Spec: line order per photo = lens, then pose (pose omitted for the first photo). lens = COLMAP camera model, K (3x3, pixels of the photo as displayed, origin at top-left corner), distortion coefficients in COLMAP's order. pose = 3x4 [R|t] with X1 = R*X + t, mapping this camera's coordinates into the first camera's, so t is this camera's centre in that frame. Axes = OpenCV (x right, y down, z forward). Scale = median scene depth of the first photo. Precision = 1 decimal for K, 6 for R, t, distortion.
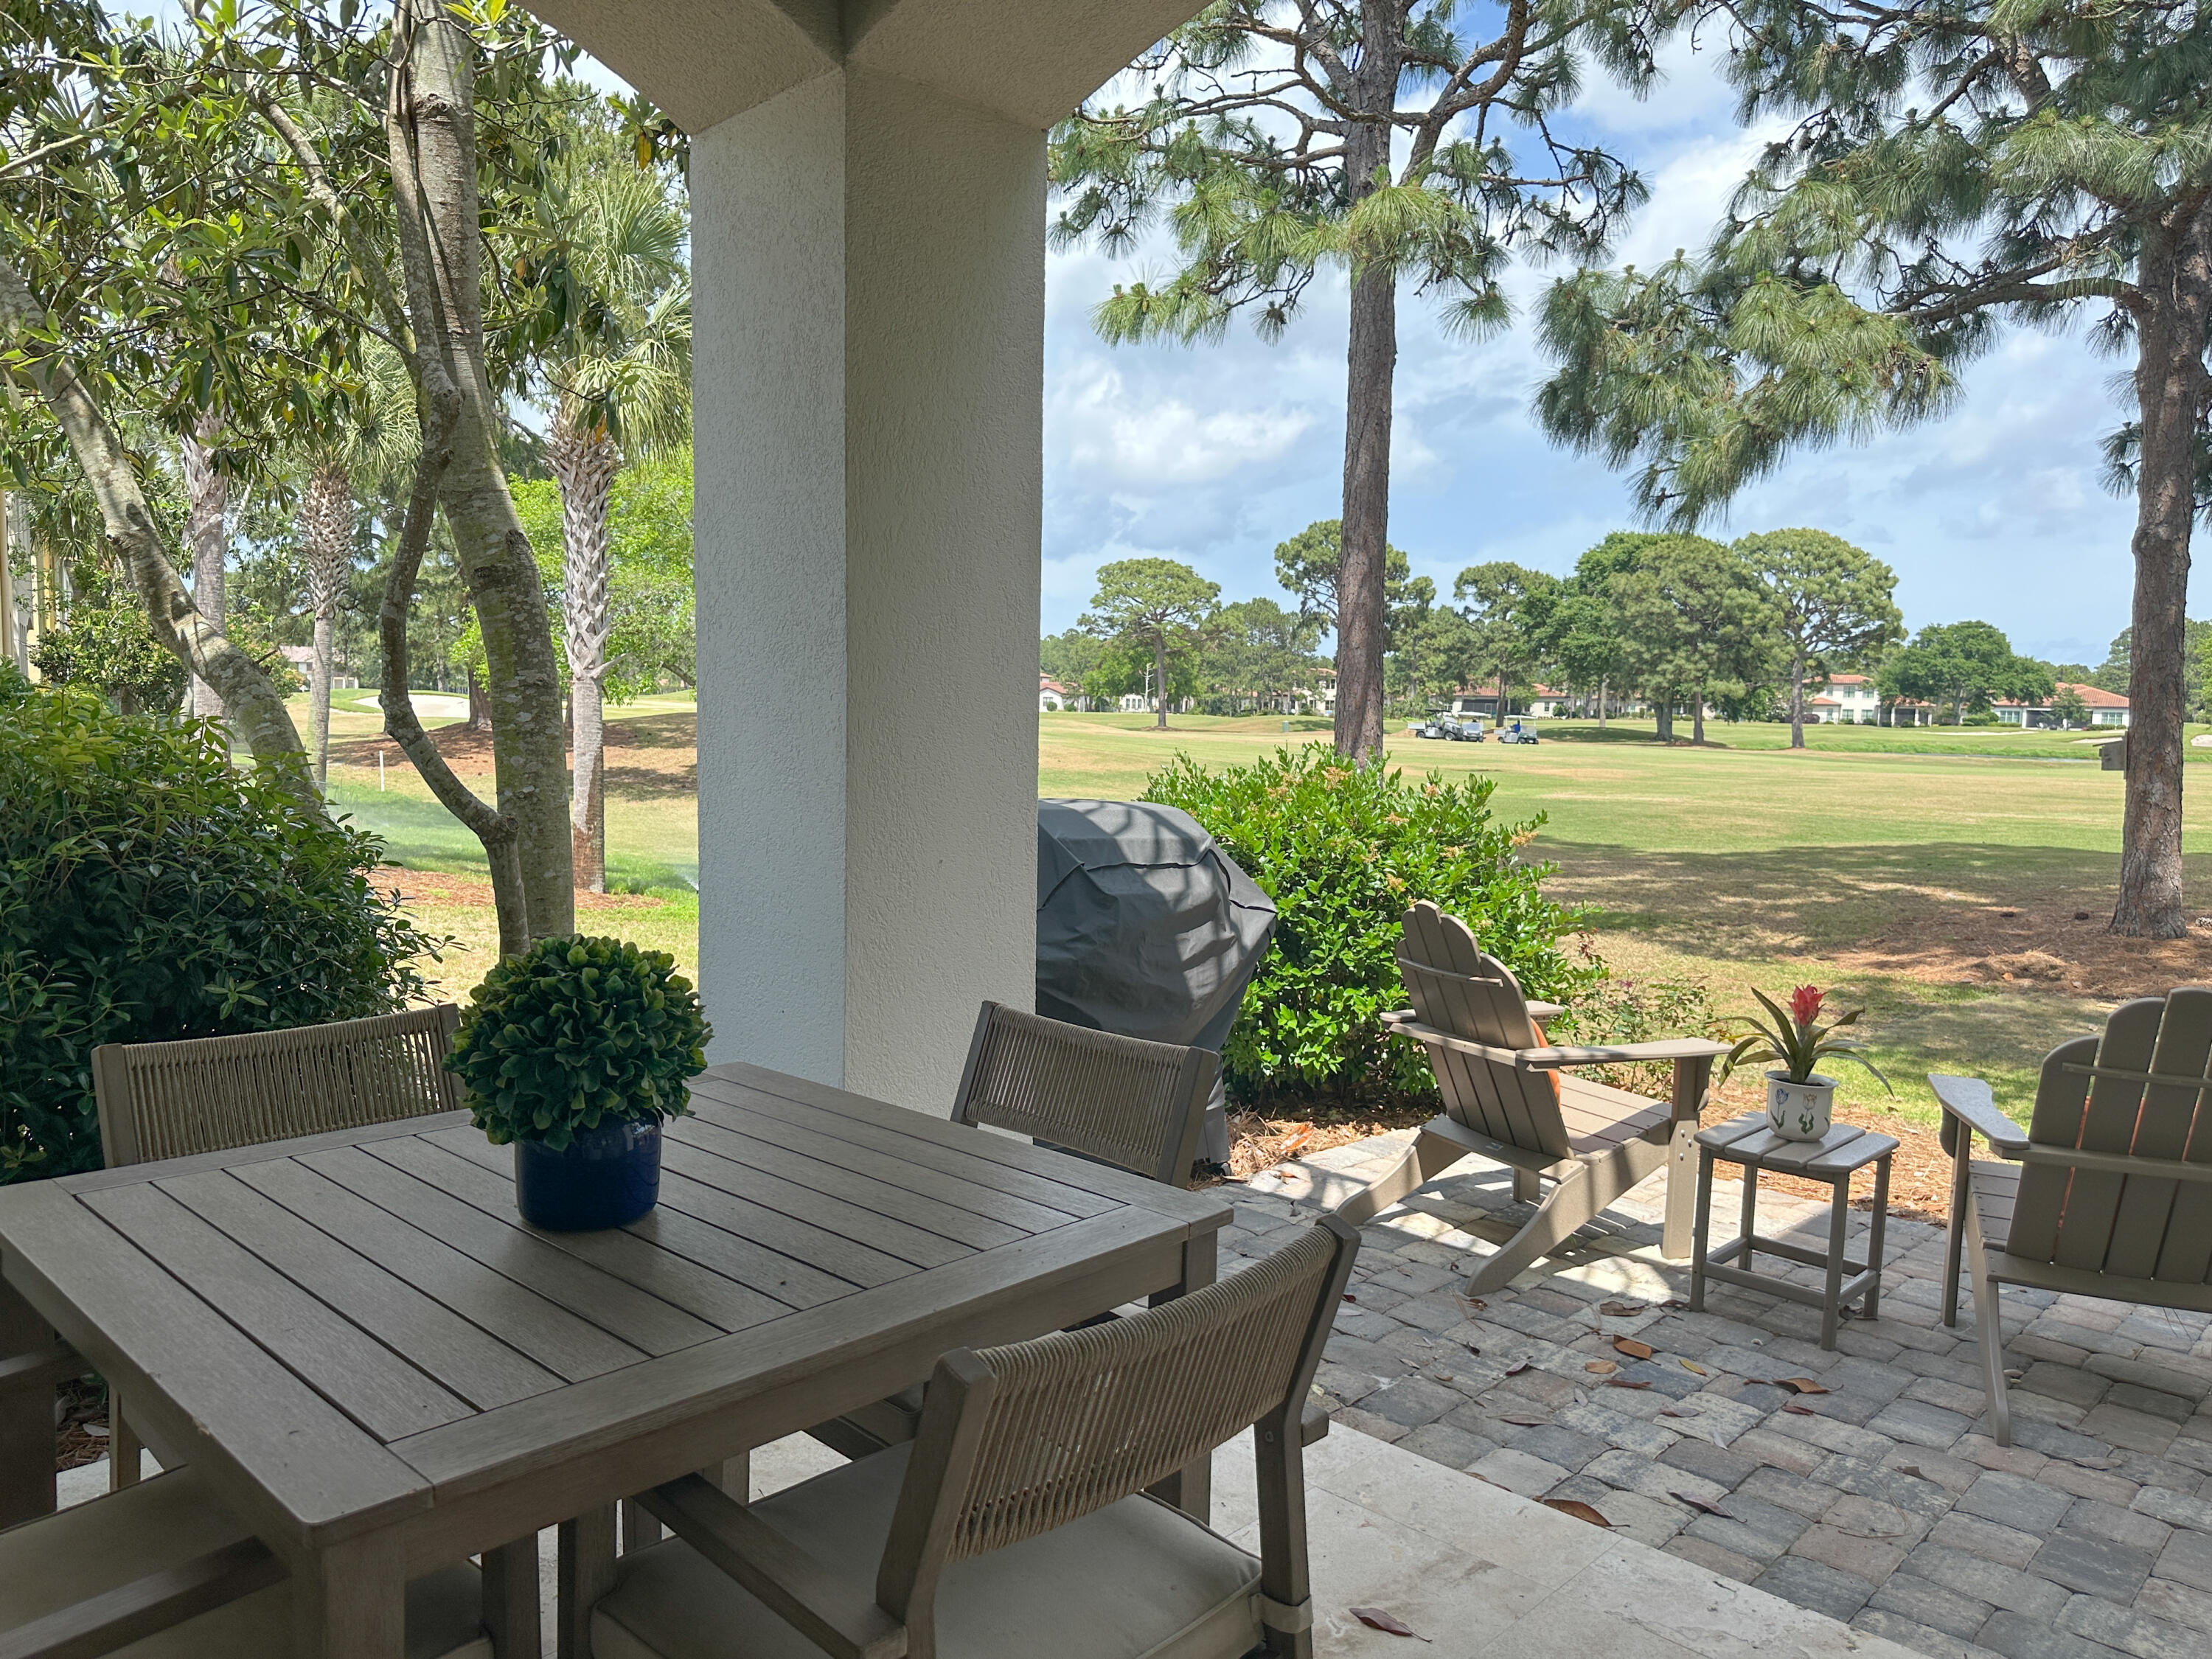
lens RADIAL K [[1565.8, 0, 1114.0], [0, 1565.8, 841.0], [0, 0, 1]] dist [0.062886, -0.086369]
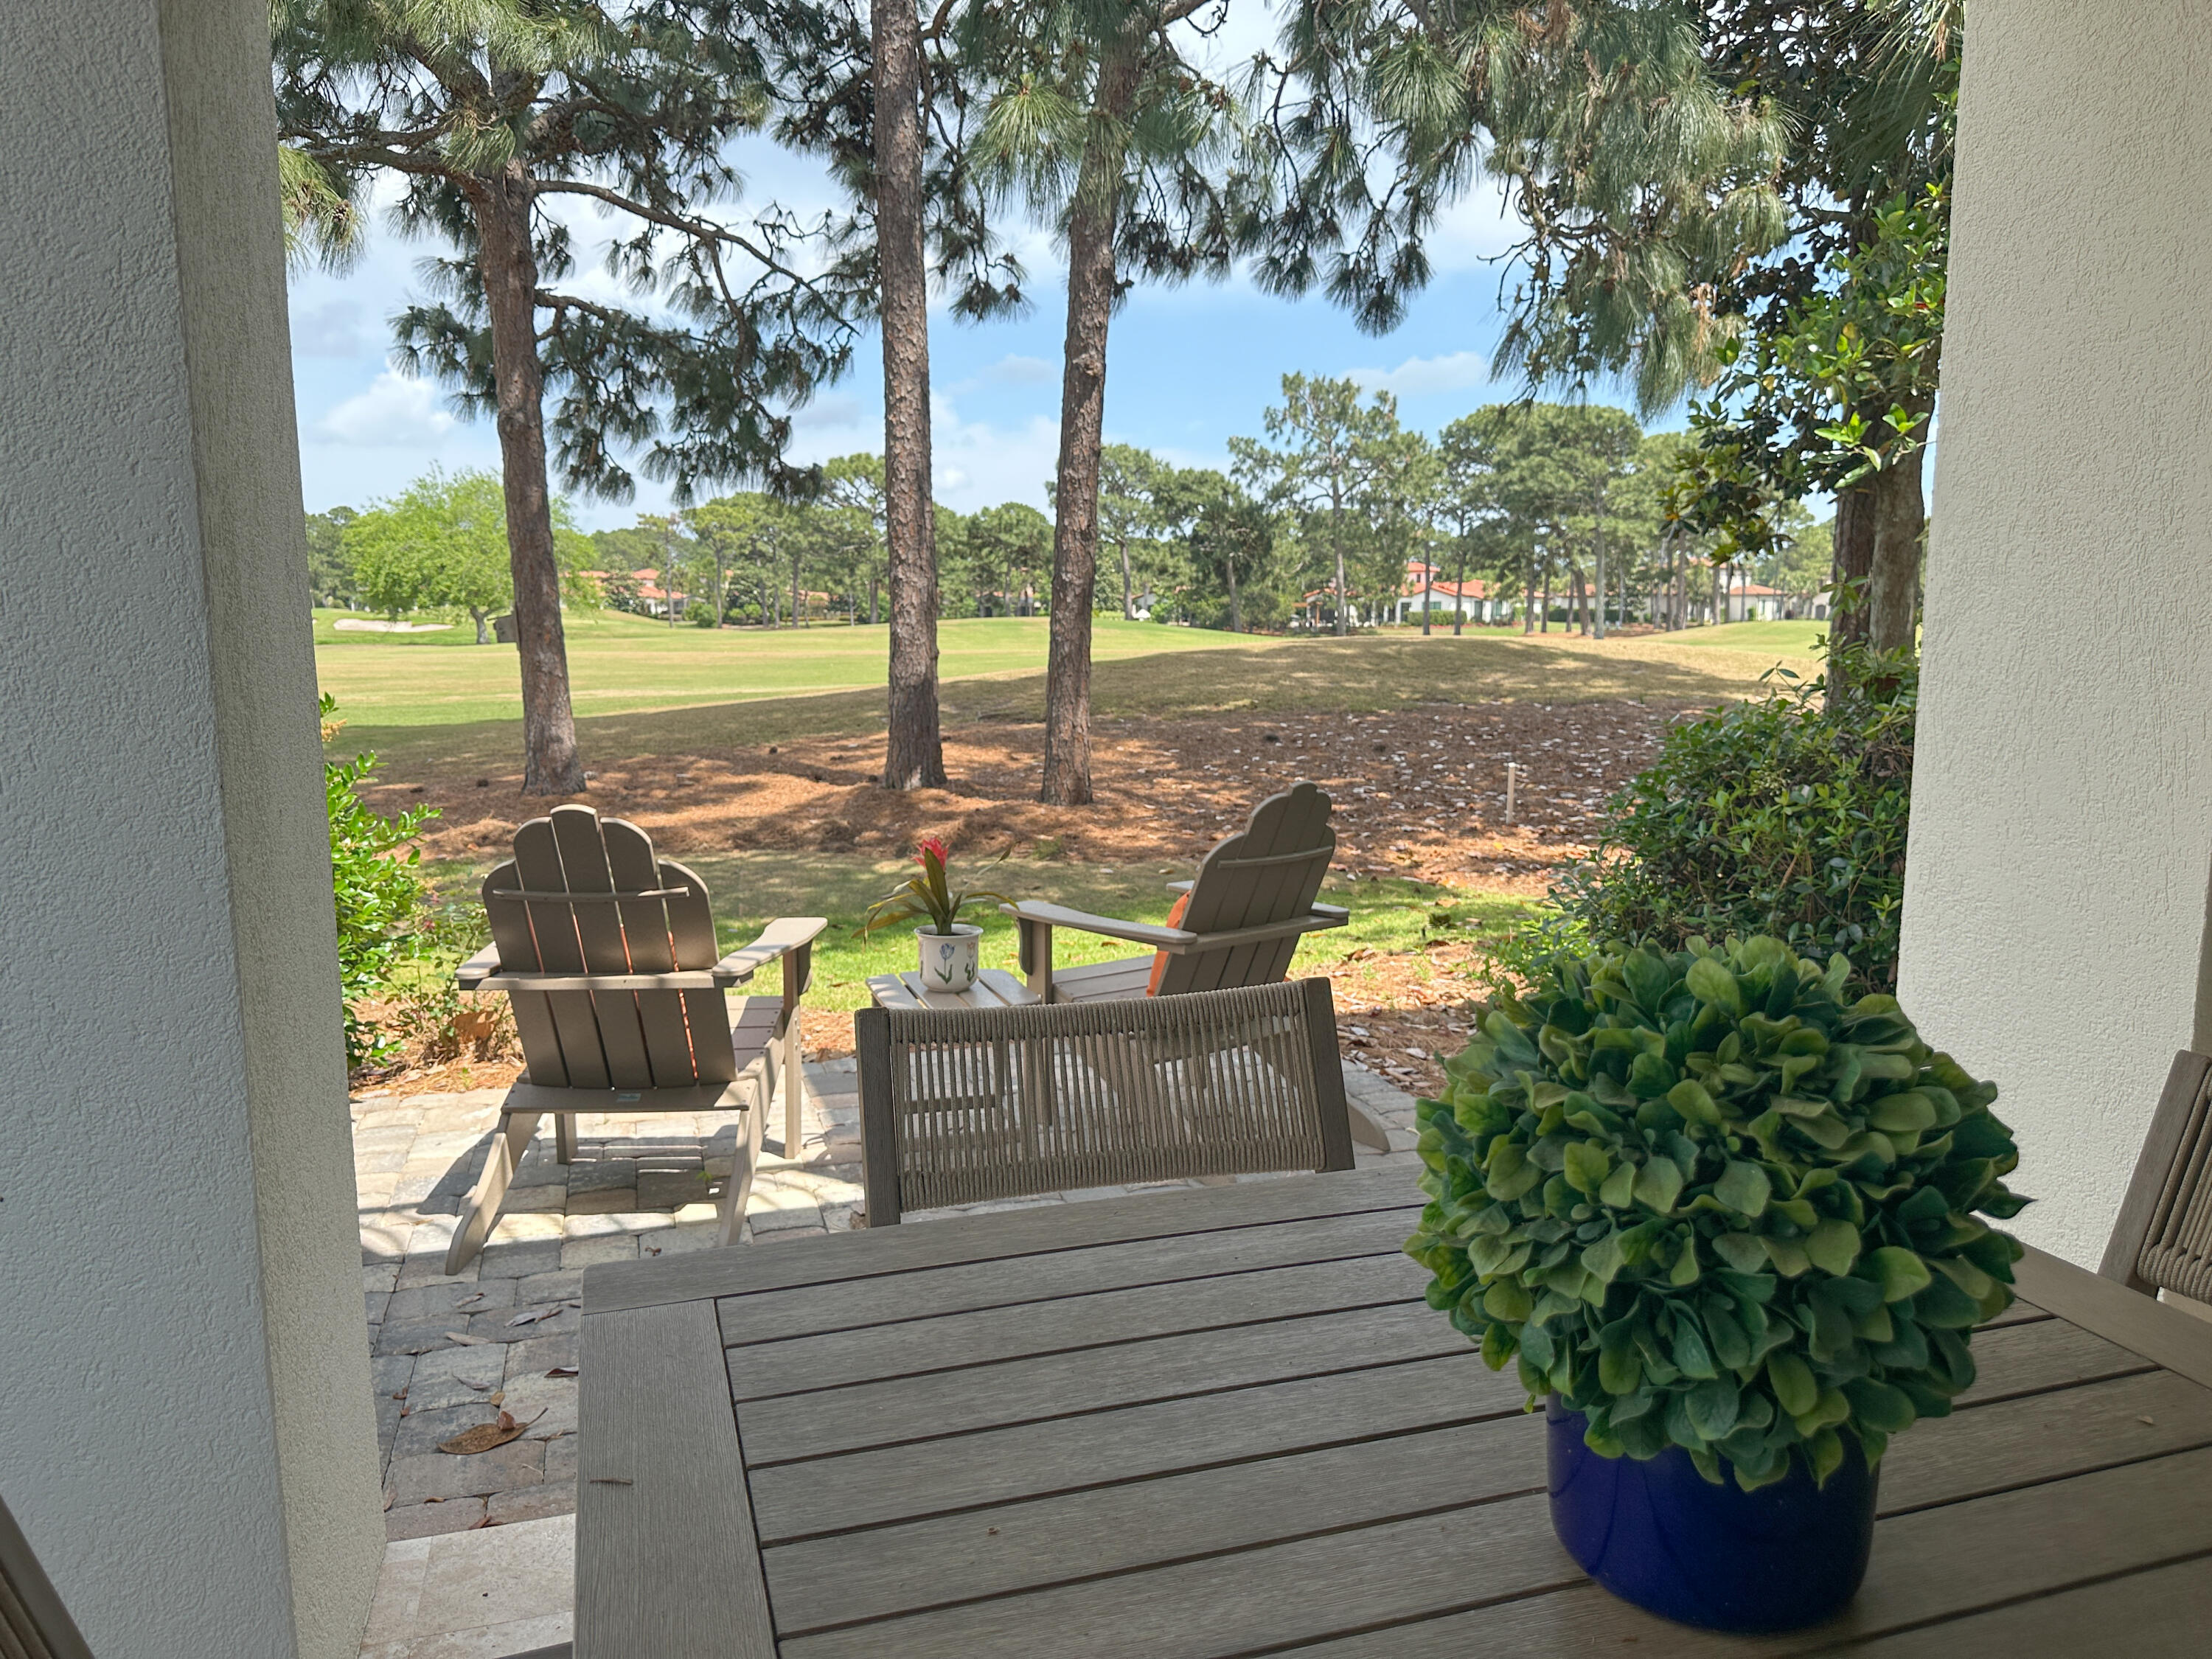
lens RADIAL K [[1565.8, 0, 1114.0], [0, 1565.8, 841.0], [0, 0, 1]] dist [0.062886, -0.086369]
pose [[0.477040, -0.149537, 0.866067, -0.316343], [0.089495, 0.988562, 0.121392, -0.013416], [-0.874313, 0.019600, 0.484966, 0.370081]]
